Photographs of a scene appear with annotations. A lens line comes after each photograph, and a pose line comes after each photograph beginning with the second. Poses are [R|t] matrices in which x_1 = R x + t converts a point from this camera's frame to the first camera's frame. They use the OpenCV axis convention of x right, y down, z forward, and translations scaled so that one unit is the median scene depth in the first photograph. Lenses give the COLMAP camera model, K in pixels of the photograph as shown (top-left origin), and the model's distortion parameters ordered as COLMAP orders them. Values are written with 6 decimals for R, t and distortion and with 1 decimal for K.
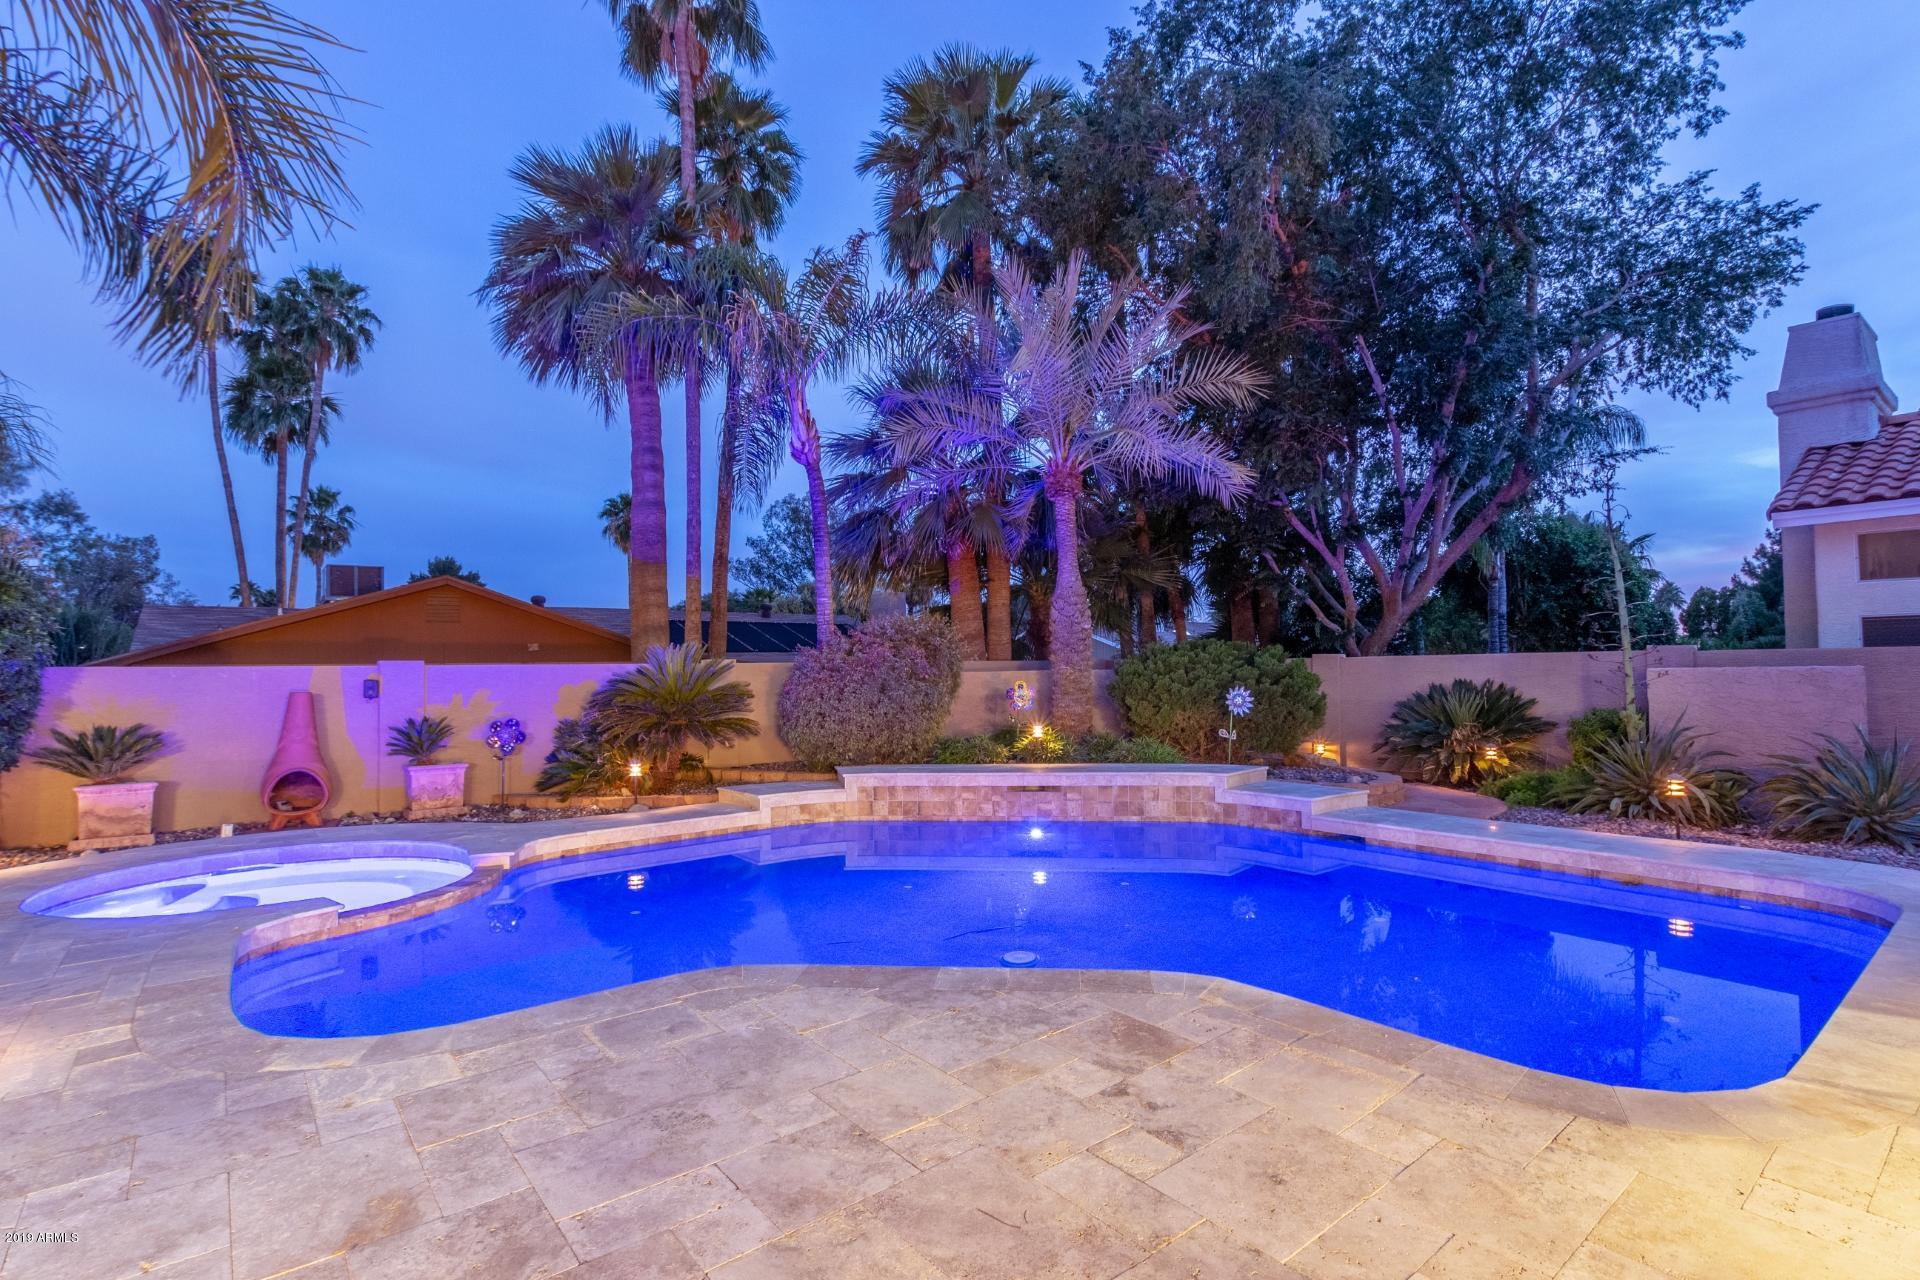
lens RADIAL K [[881.3, 0, 960.0], [0, 881.3, 640.0], [0, 0, 1]] dist [-0.003820, -0.000752]
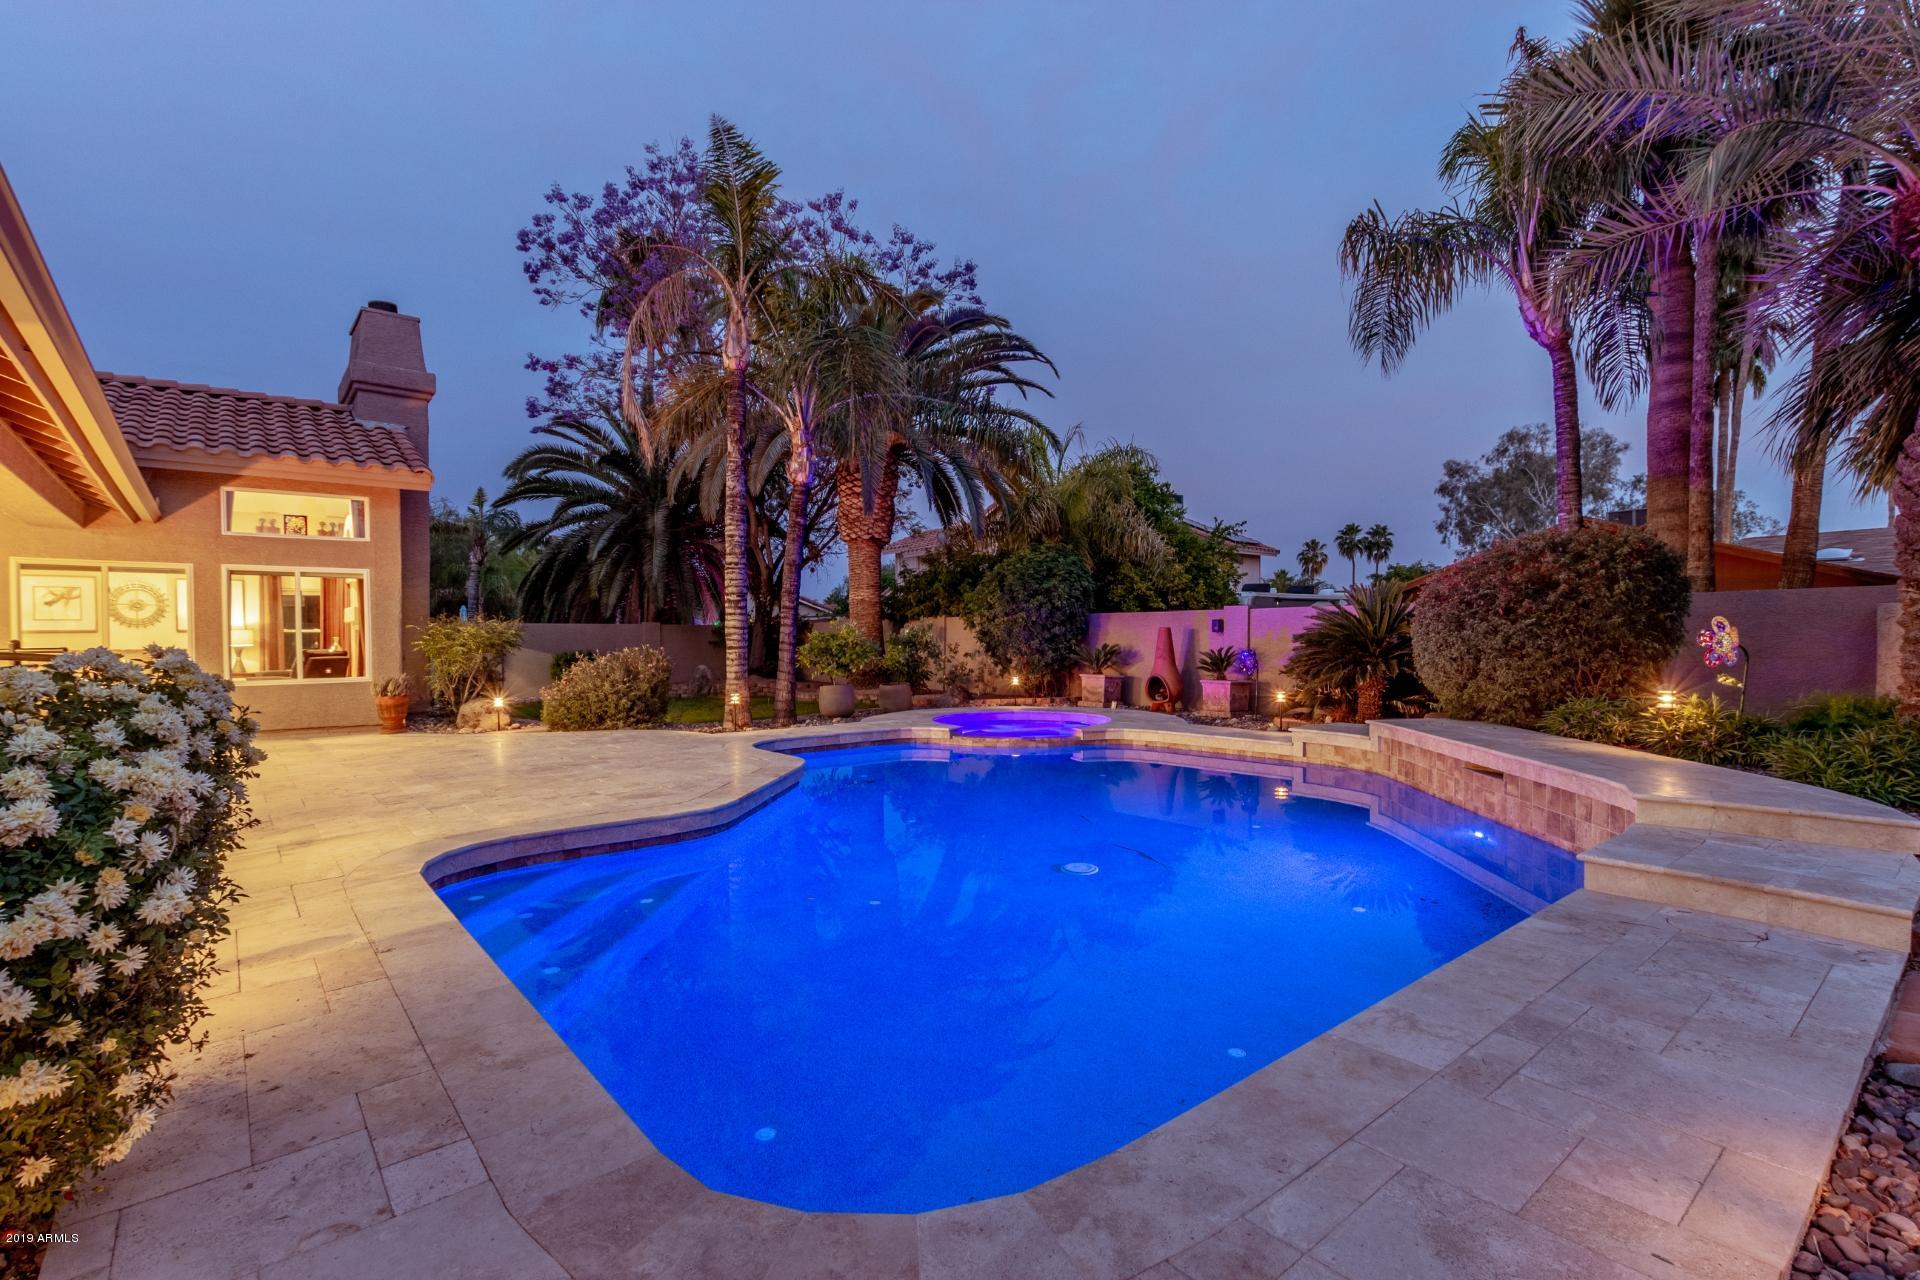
lens RADIAL K [[881.3, 0, 960.0], [0, 881.3, 640.0], [0, 0, 1]] dist [-0.003820, -0.000752]
pose [[0.028116, 0.007997, -0.999573, 0.751086], [0.044942, 0.998947, 0.009256, 0.048750], [0.998594, -0.045183, 0.027727, 0.583557]]
